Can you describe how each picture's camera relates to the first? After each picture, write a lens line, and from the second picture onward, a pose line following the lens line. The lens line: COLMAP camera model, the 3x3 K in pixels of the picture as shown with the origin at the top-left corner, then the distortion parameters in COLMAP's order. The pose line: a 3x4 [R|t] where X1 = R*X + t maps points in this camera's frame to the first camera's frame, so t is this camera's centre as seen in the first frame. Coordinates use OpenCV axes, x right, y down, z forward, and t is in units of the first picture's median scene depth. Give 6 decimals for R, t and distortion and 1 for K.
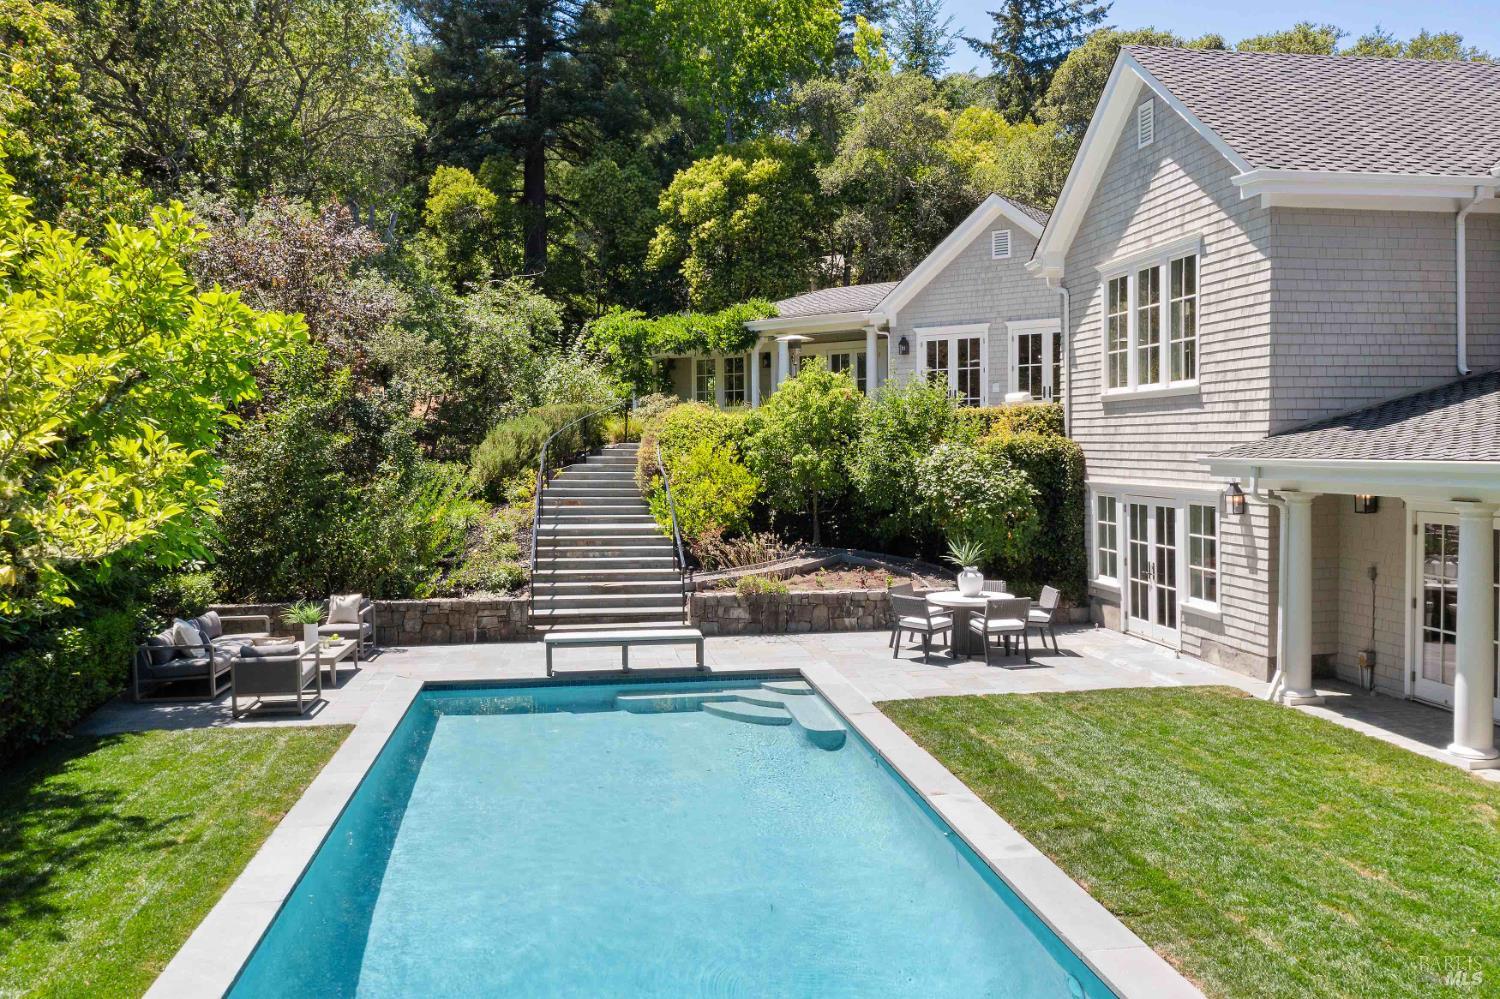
lens RADIAL K [[1175.2, 0, 758.0], [0, 1175.2, 502.8], [0, 0, 1]] dist [-0.001854, 0.000456]
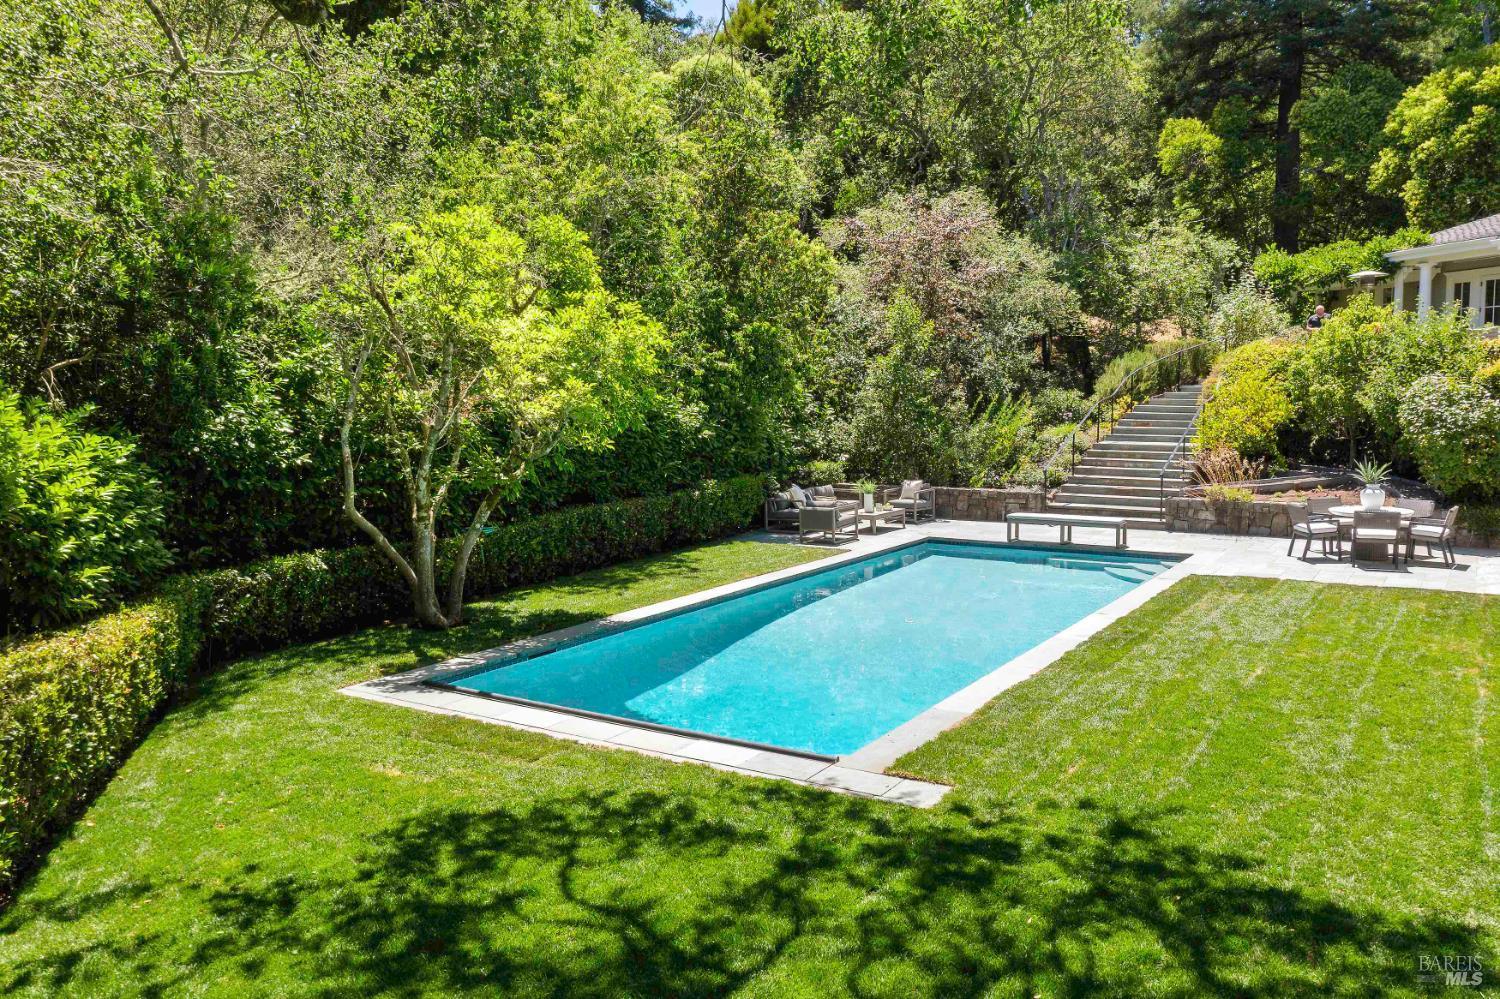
lens RADIAL K [[1175.2, 0, 758.0], [0, 1175.2, 502.8], [0, 0, 1]] dist [-0.001854, 0.000456]
pose [[0.756832, 0.064955, -0.650374, 0.253906], [-0.024825, 0.997188, 0.070705, 0.003711], [0.653138, -0.037366, 0.756316, -0.135829]]
